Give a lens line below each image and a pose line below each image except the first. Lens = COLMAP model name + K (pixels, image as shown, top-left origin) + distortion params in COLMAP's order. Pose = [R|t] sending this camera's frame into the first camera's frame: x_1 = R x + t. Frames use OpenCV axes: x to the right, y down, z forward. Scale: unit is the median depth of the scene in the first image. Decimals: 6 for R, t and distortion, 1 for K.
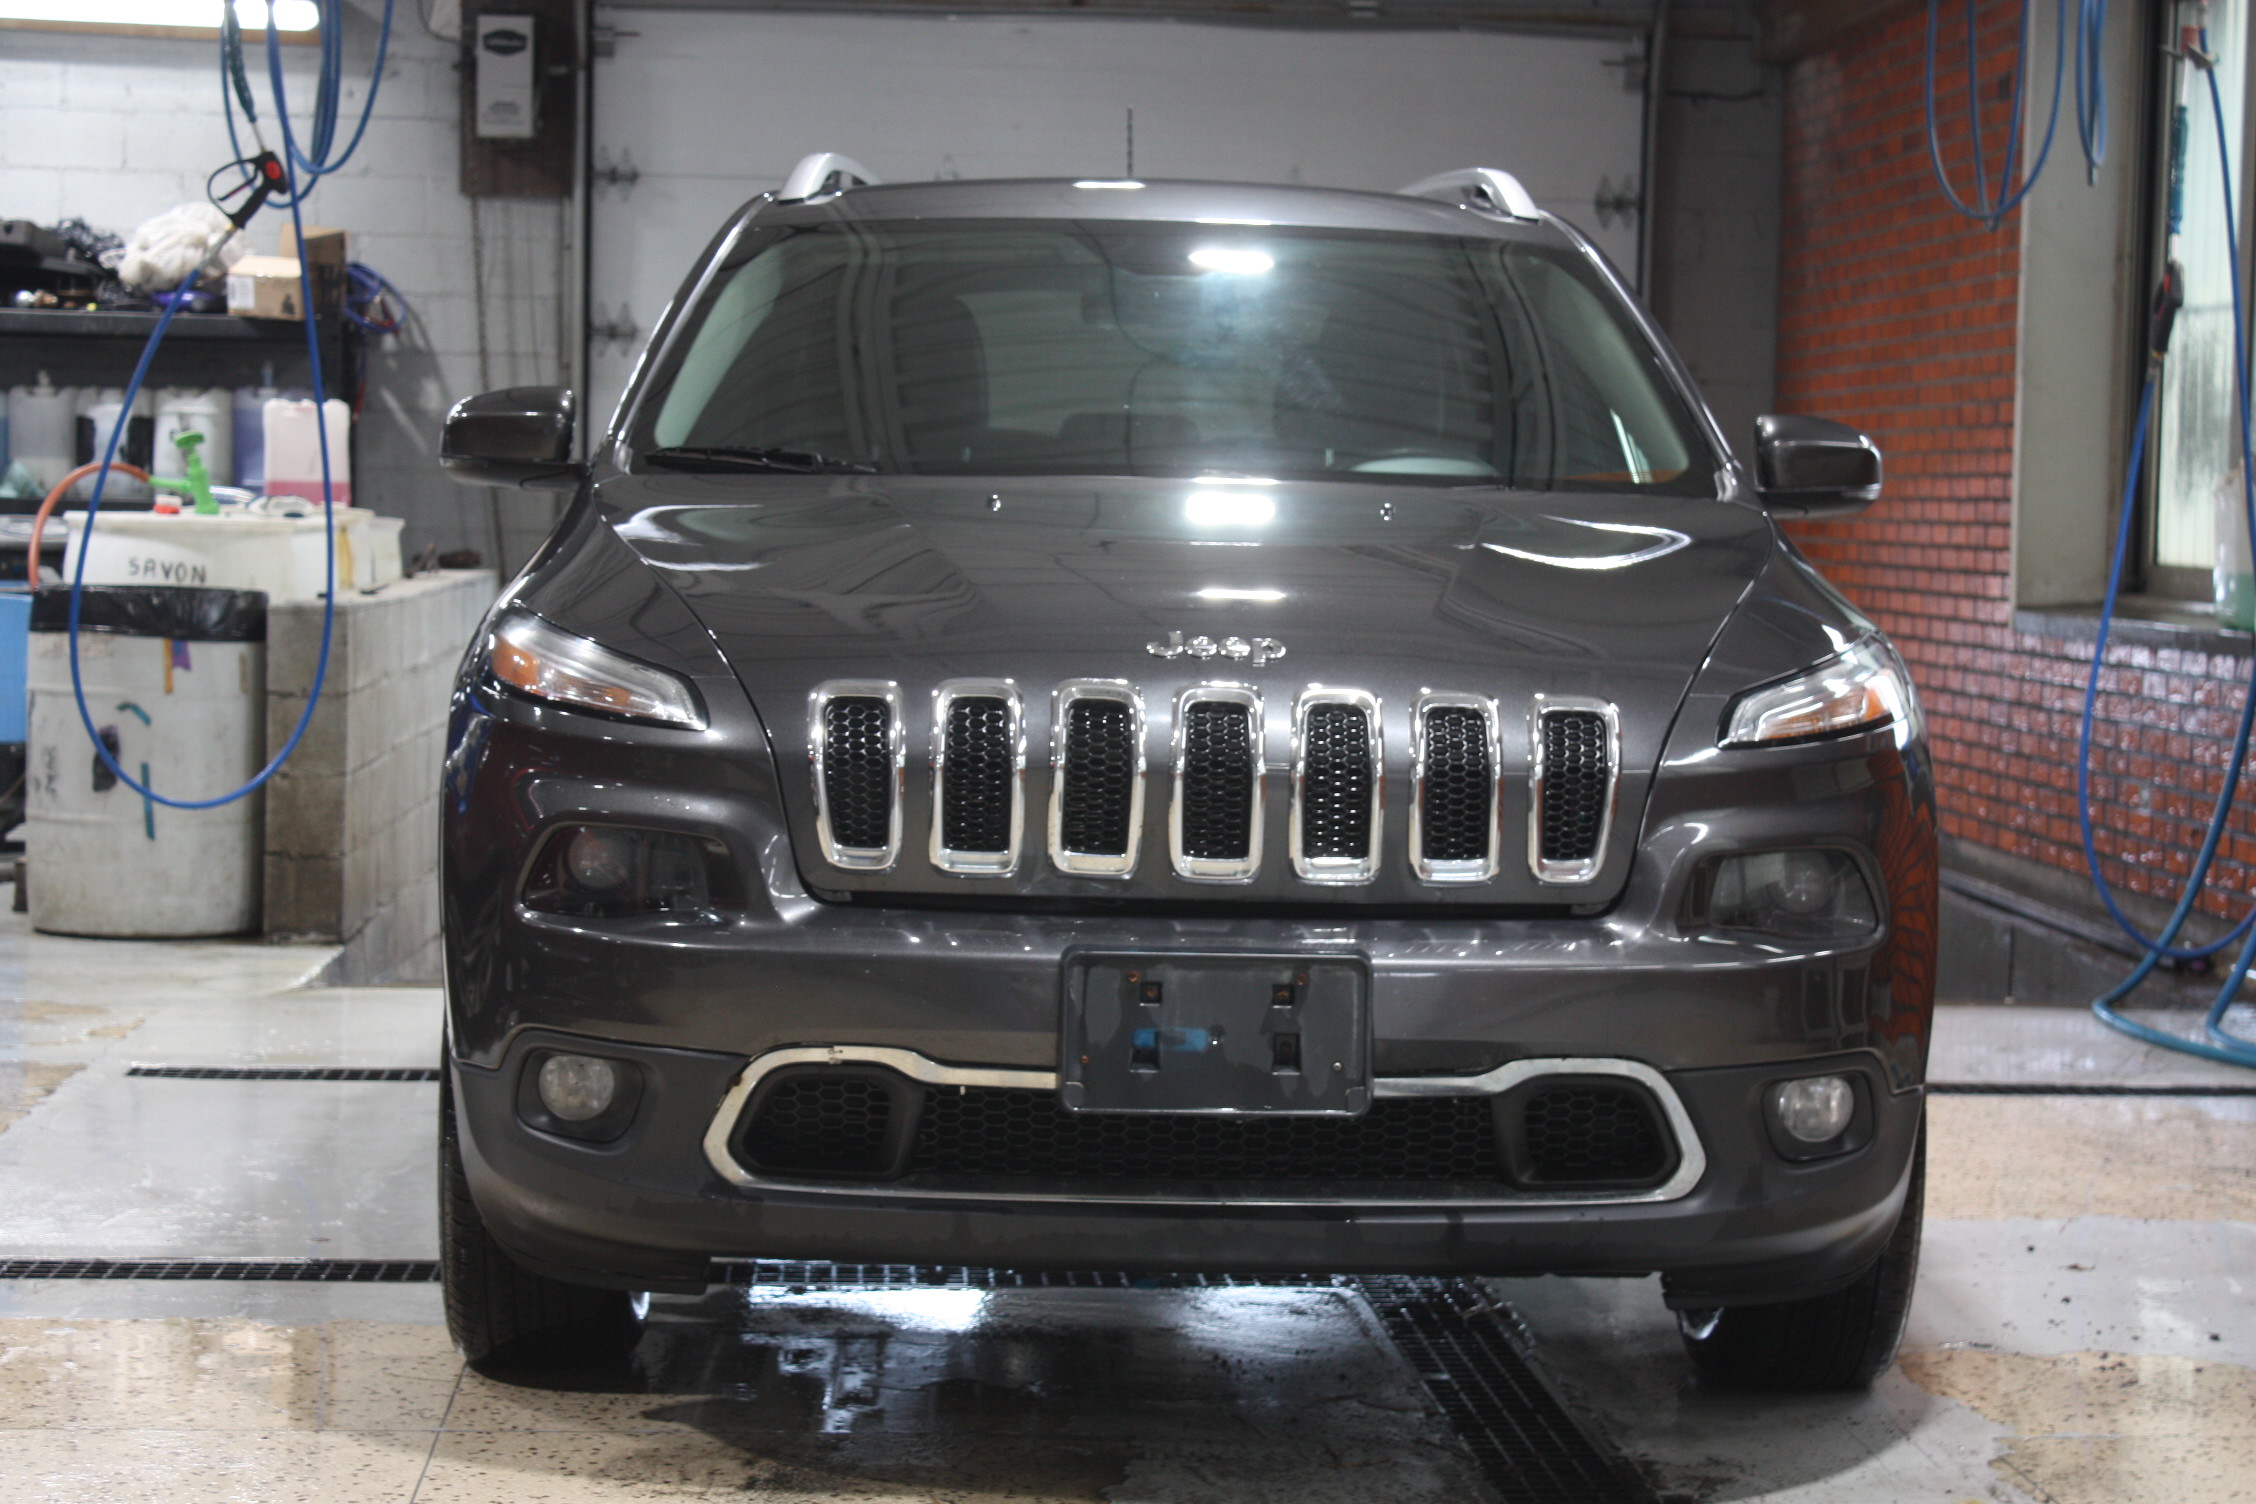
lens RADIAL K [[4745.1, 0, 1128.0], [0, 4745.1, 752.0], [0, 0, 1]] dist [0.092674, -0.055297]
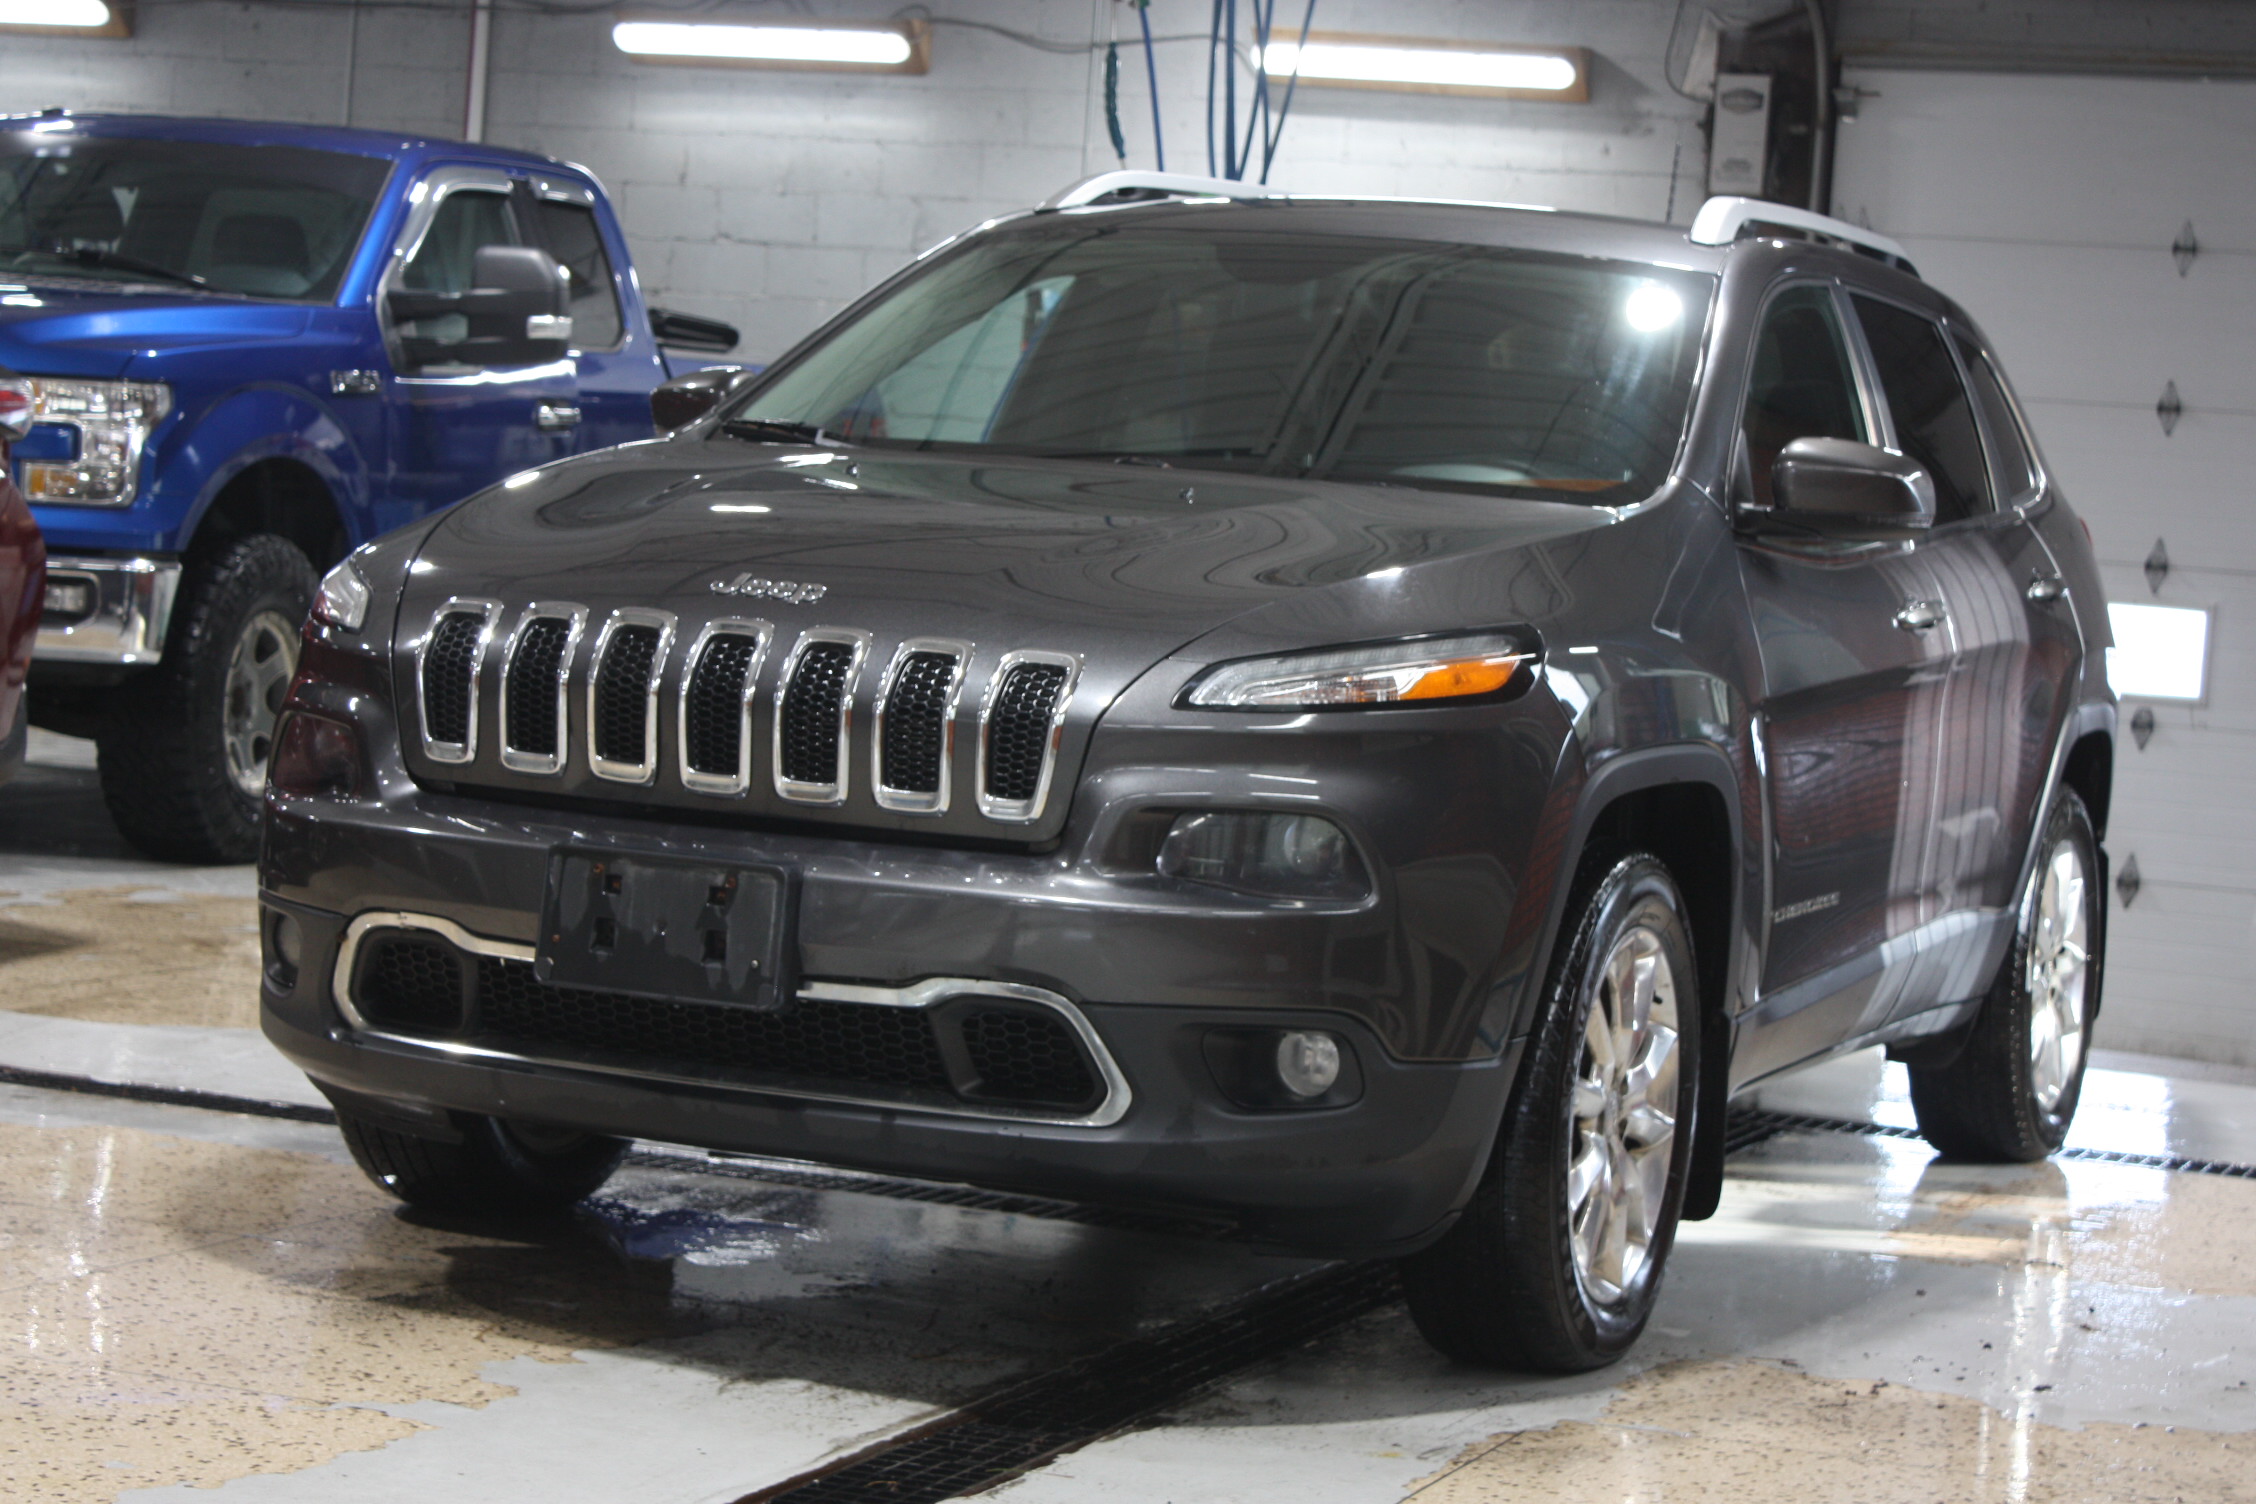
lens RADIAL K [[4707.9, 0, 1128.0], [0, 4707.9, 752.0], [0, 0, 1]] dist [0.255010, -0.130323]
pose [[0.913655, 0.070700, -0.400294, 0.543148], [-0.077978, 0.996953, -0.001899, 0.012110], [0.398940, 0.032949, 0.916385, 0.028772]]
